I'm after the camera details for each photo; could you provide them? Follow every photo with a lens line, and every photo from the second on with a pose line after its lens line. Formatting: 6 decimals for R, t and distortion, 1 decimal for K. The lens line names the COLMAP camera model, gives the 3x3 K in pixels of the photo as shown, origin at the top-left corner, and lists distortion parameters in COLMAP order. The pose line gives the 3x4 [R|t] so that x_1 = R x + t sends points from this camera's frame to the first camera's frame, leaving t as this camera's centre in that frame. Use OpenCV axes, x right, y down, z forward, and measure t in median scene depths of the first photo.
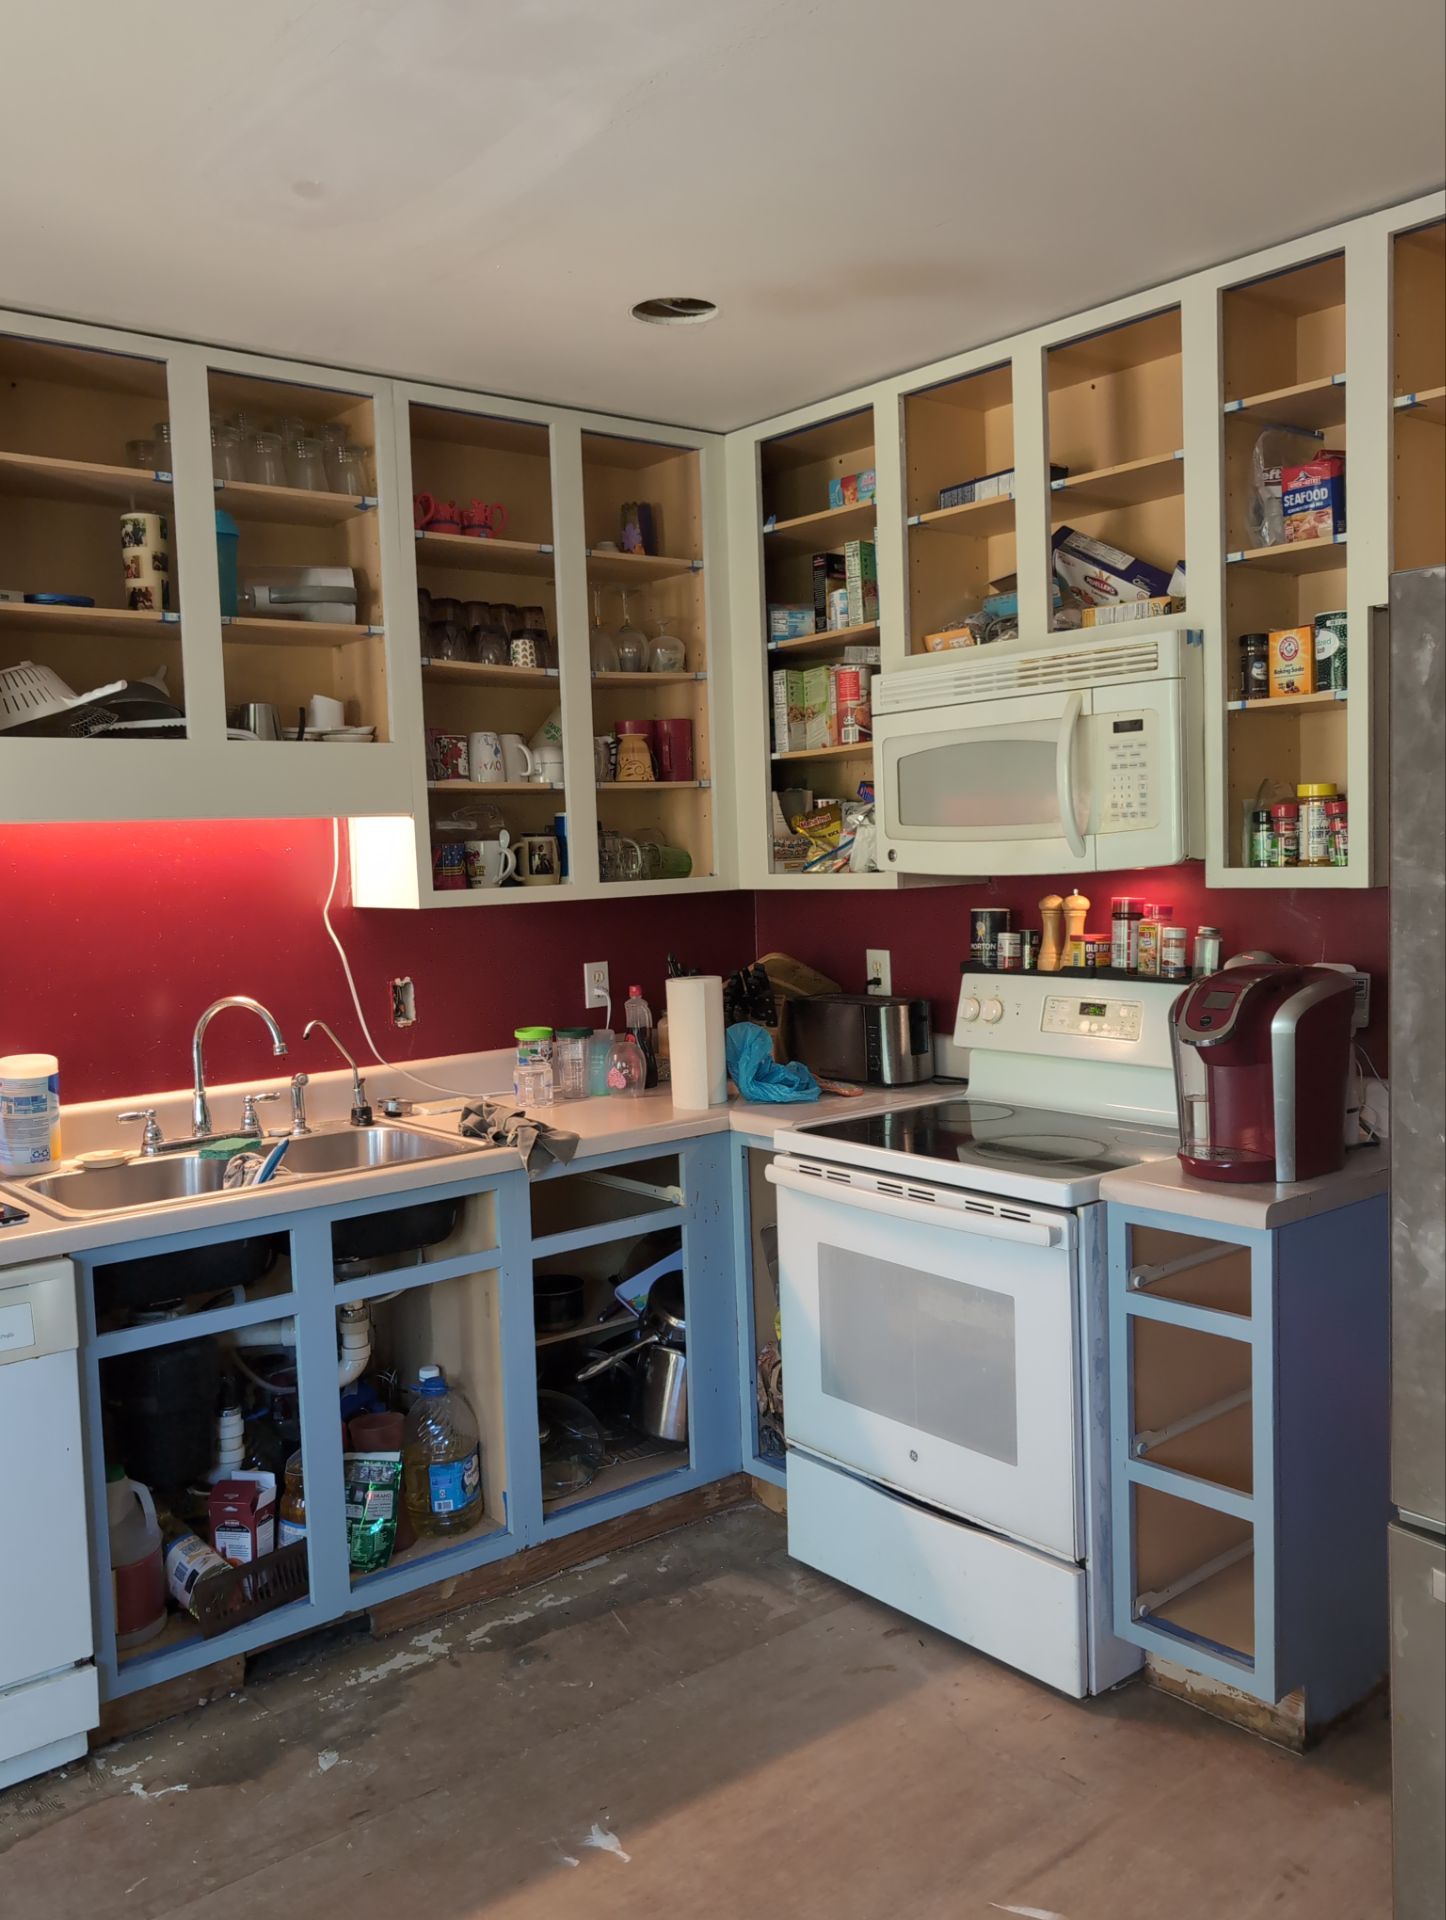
lens RADIAL K [[1595.3, 0, 727.8], [0, 1595.3, 965.7], [0, 0, 1]] dist [0.030469, -0.040020]
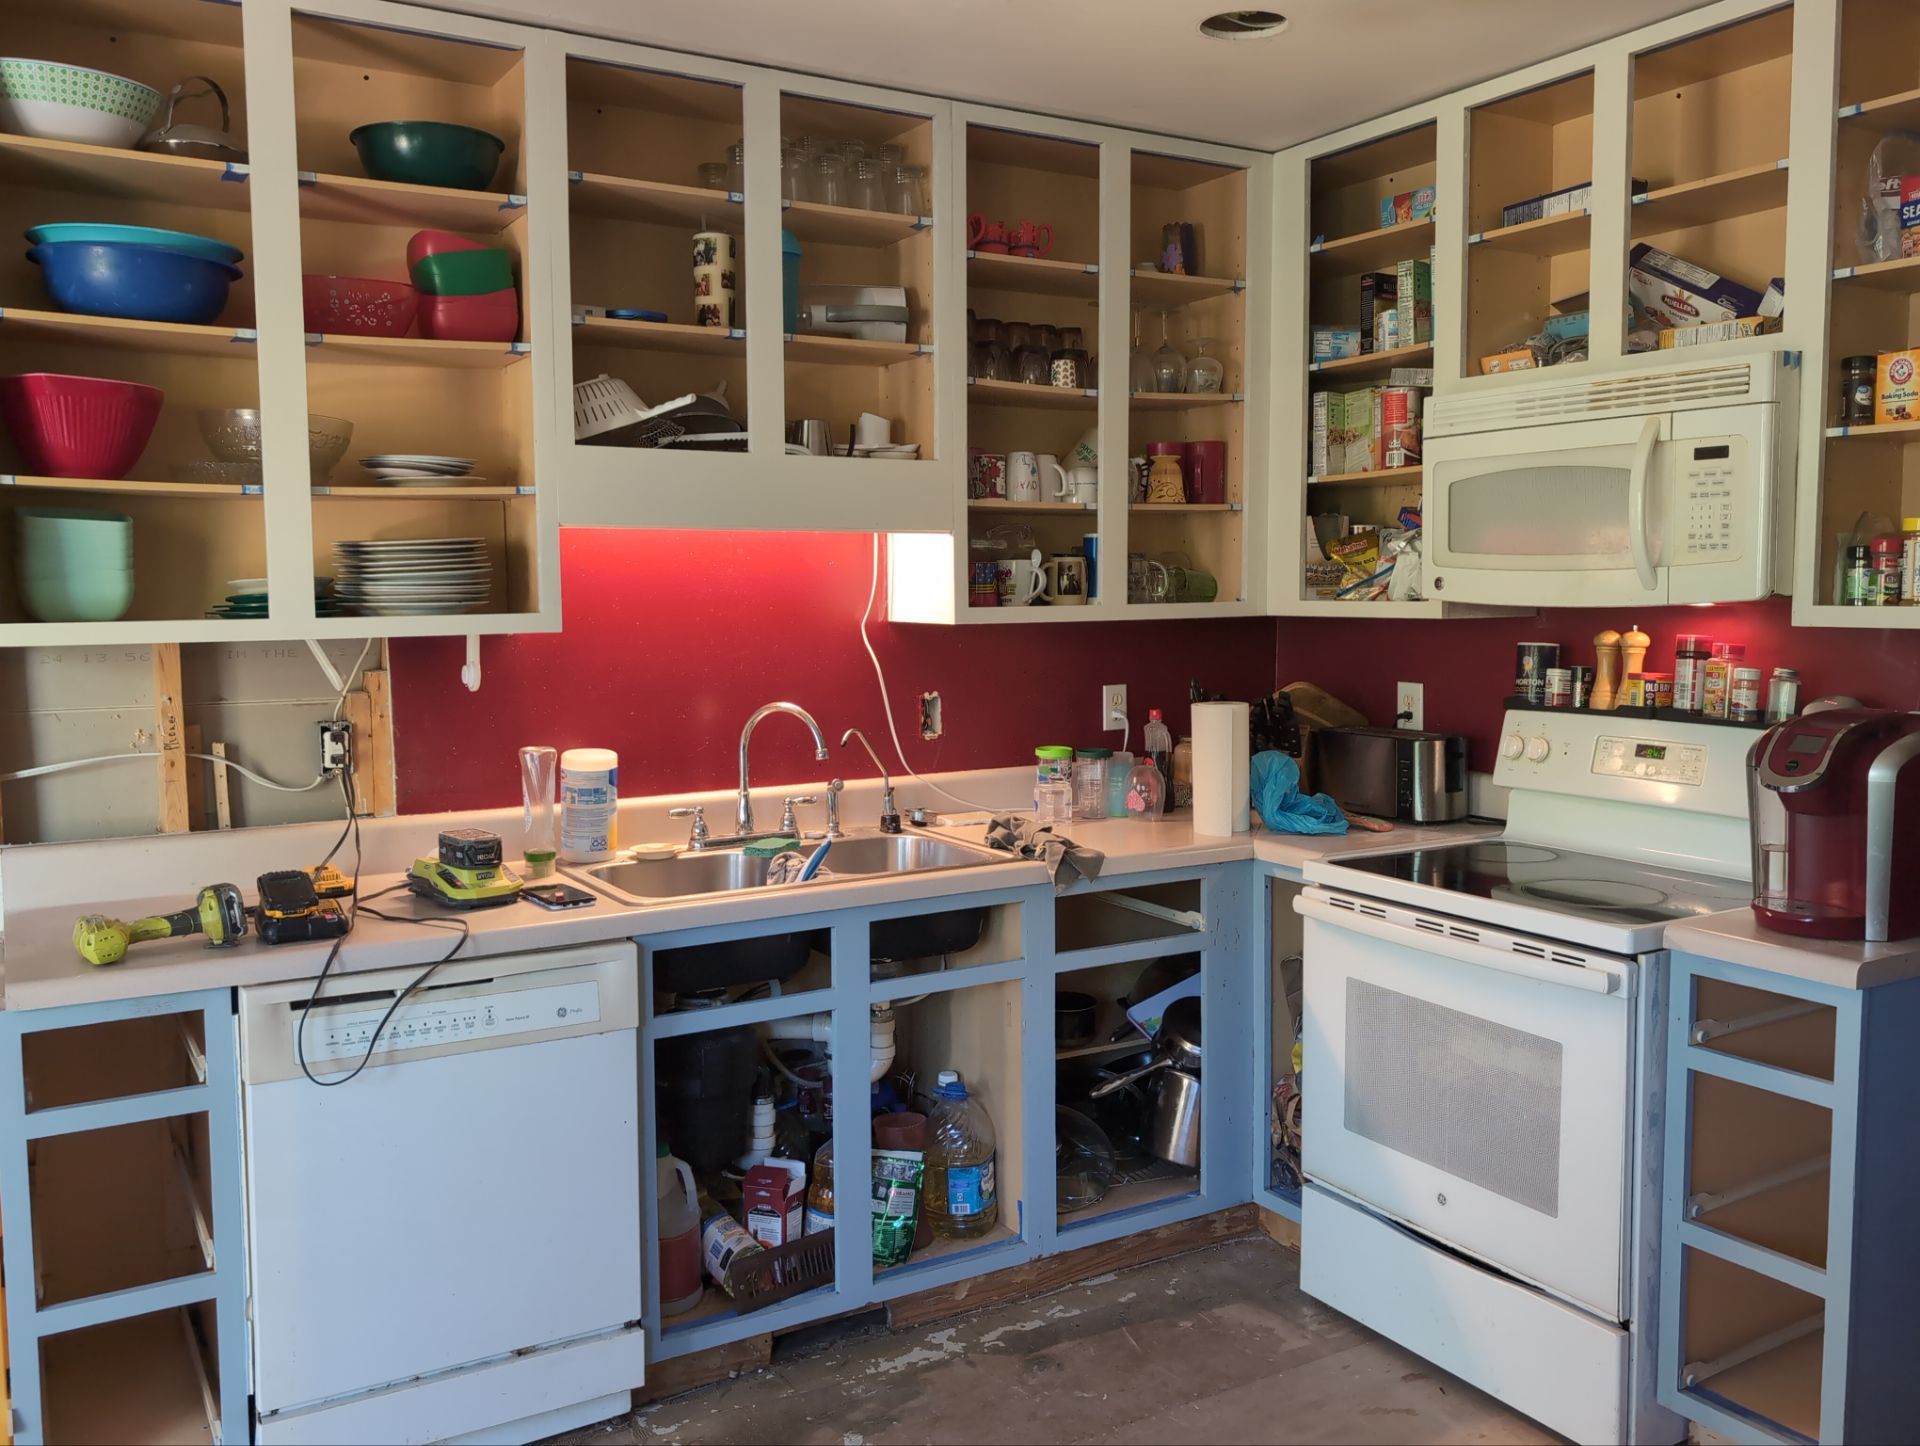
lens RADIAL K [[1595.3, 0, 963.4], [0, 1595.3, 714.0], [0, 0, 1]] dist [0.030469, -0.040020]
pose [[0.988427, 0.040510, -0.146189, -0.037554], [-0.039006, 0.999153, 0.013145, 0.008416], [0.146598, -0.007291, 0.989169, -0.005013]]
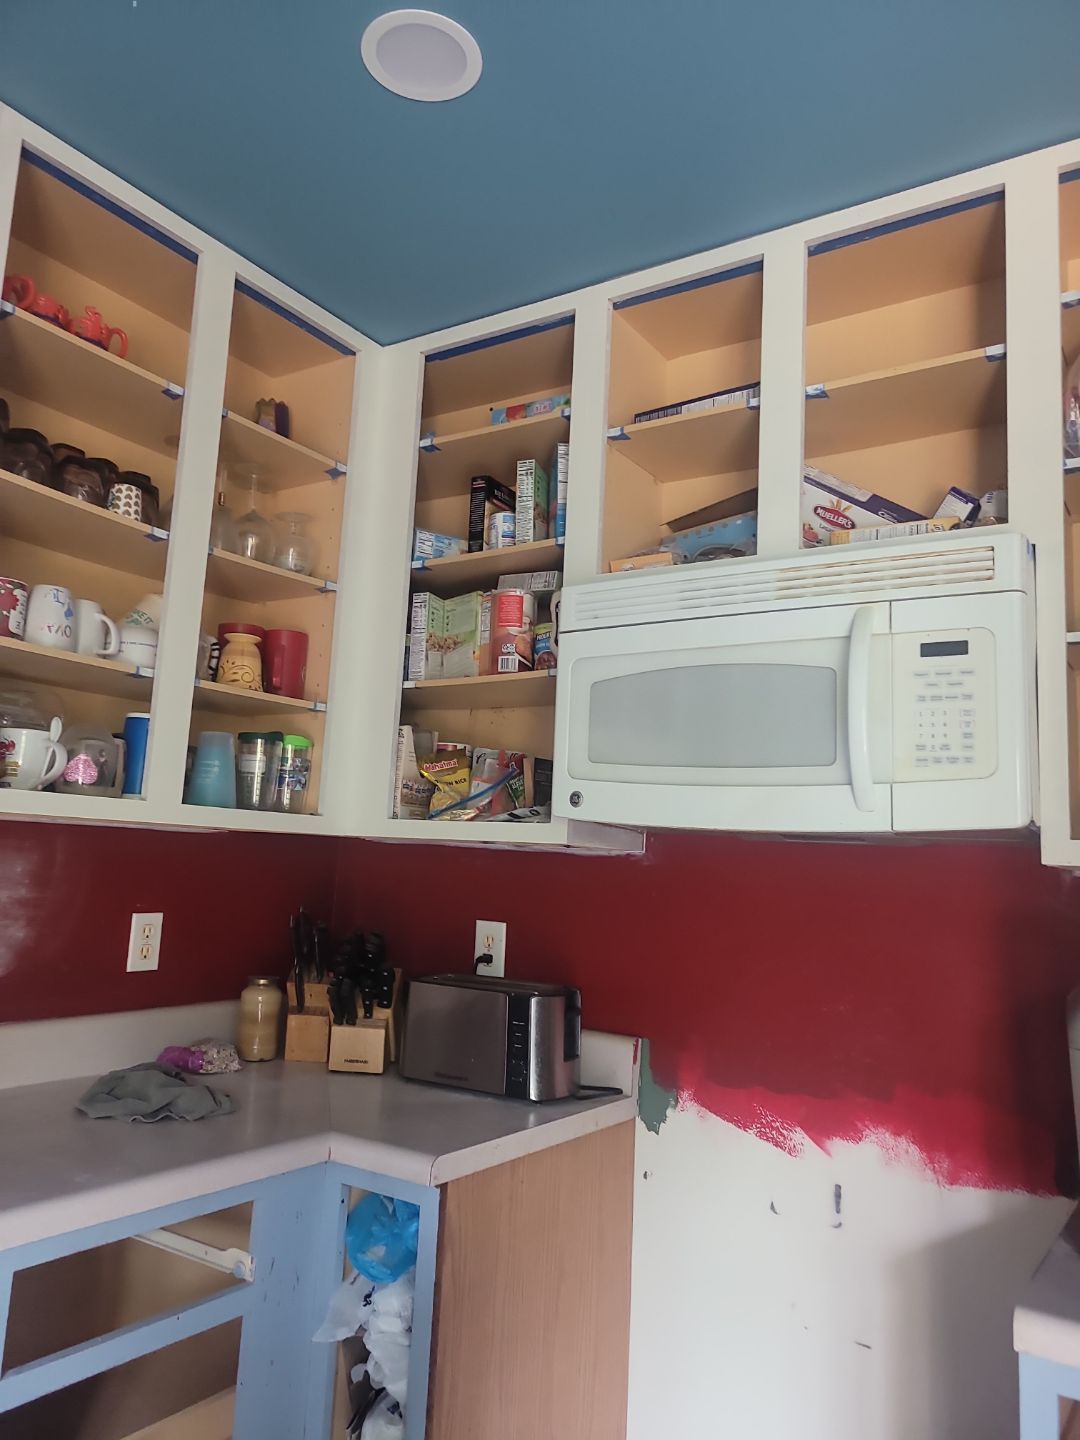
lens RADIAL K [[1075.9, 0, 530.3], [0, 1075.9, 698.9], [0, 0, 1]] dist [0.045027, -0.010845]
pose [[0.952709, 0.130262, 0.274550, -0.077714], [-0.064623, 0.969648, -0.235809, 0.011982], [-0.296934, 0.206916, 0.932210, 0.499510]]
